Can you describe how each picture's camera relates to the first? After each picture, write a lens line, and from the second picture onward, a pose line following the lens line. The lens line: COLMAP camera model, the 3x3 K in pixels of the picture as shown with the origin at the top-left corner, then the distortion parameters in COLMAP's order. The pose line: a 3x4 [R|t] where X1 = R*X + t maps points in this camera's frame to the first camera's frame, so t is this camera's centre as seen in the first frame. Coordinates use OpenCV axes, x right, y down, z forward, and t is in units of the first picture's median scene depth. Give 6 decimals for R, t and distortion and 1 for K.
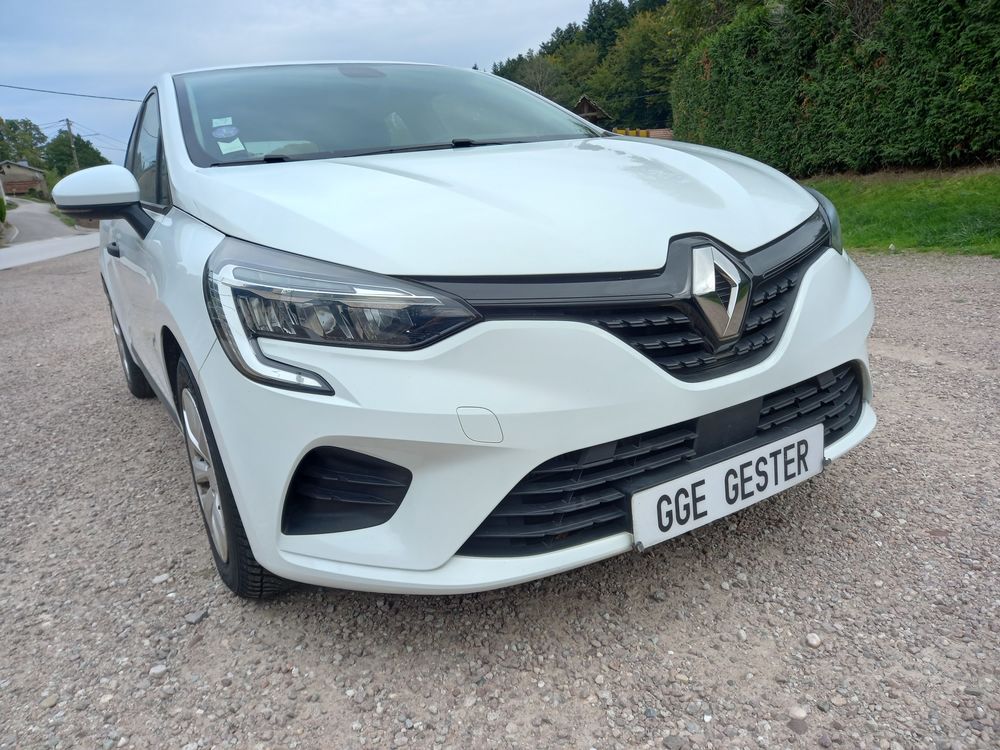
lens RADIAL K [[728.5, 0, 504.8], [0, 728.5, 374.8], [0, 0, 1]] dist [0.046411, -0.023232]
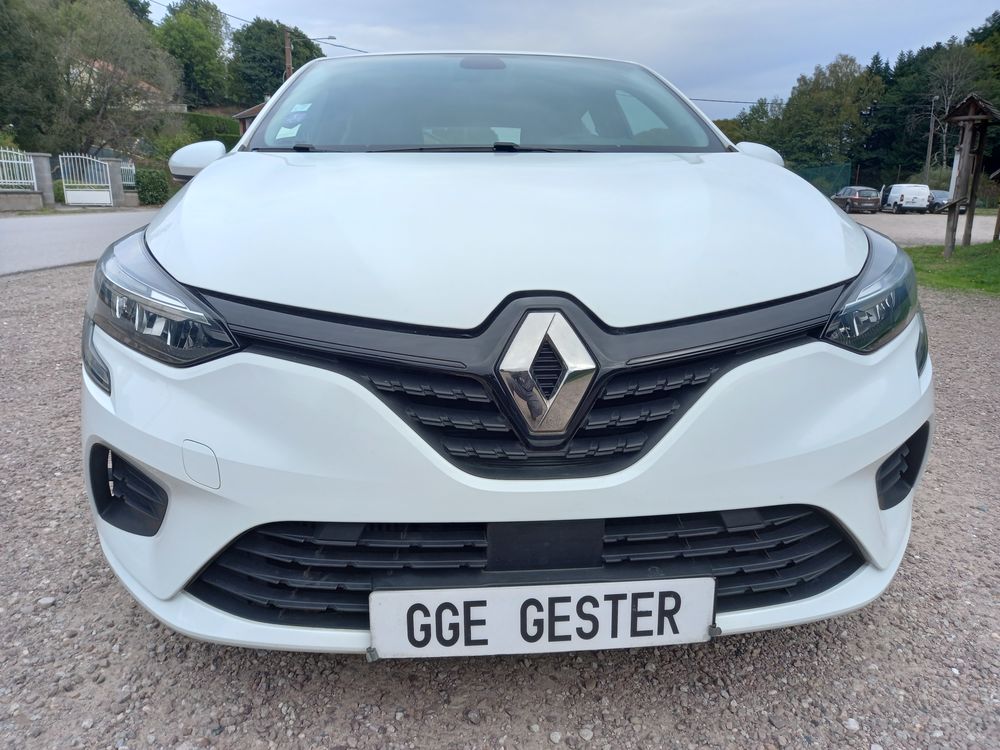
lens RADIAL K [[728.5, 0, 504.8], [0, 728.5, 374.8], [0, 0, 1]] dist [0.046411, -0.023232]
pose [[0.892885, 0.210314, -0.398152, 0.555132], [-0.204306, 0.977187, 0.058003, -0.145641], [0.401268, 0.029554, 0.915484, 0.277866]]
